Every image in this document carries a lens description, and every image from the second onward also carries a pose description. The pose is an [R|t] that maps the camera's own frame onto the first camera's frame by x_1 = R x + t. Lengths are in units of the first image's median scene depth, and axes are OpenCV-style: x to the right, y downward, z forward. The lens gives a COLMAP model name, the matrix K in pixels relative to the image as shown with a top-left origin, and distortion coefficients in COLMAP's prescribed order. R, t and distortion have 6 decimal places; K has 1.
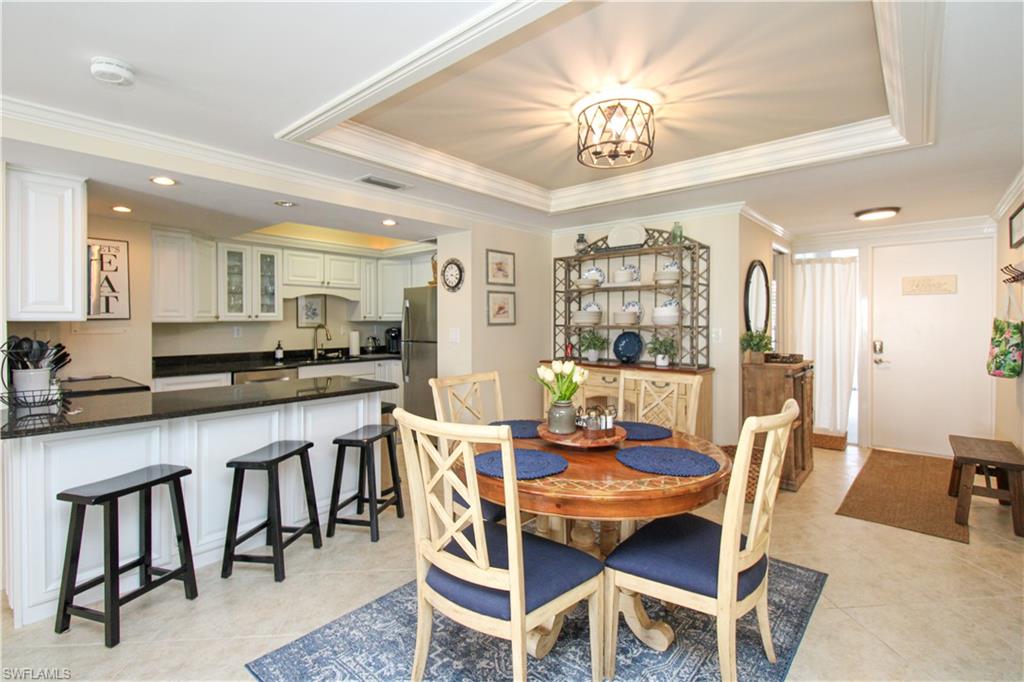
lens RADIAL K [[473.1, 0, 510.8], [0, 473.1, 330.3], [0, 0, 1]] dist [0.030110, -0.016778]
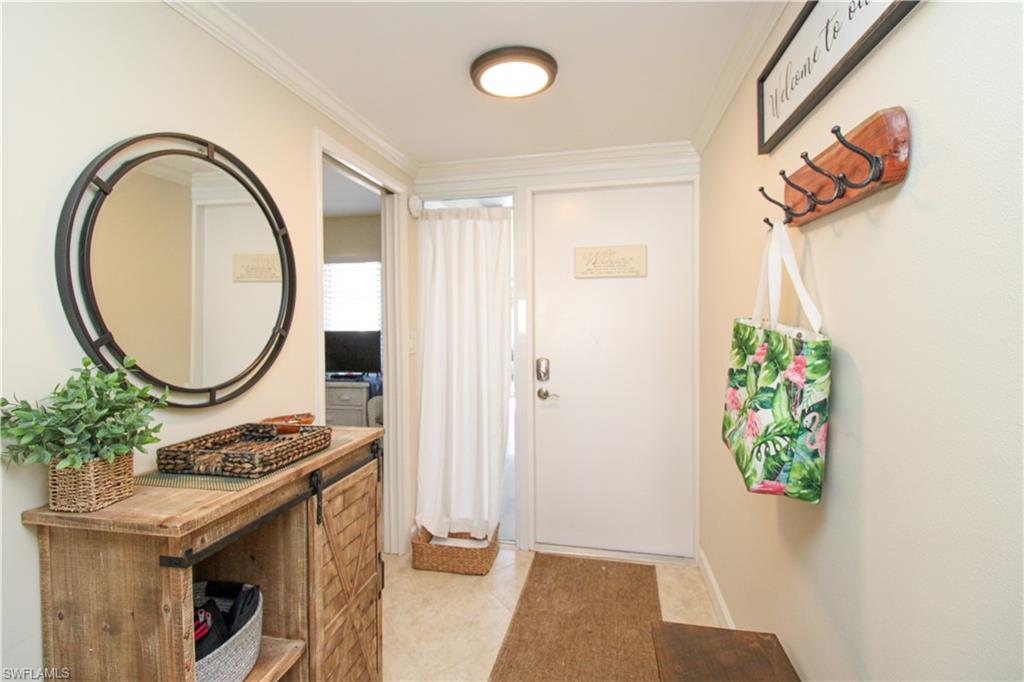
lens RADIAL K [[472.5, 0, 511.1], [0, 472.5, 331.5], [0, 0, 1]] dist [-0.000199, -0.012723]
pose [[0.872632, -0.012688, 0.488214, 0.530399], [0.010097, 0.999918, 0.007940, -0.017630], [-0.488274, -0.001999, 0.872688, 0.607438]]
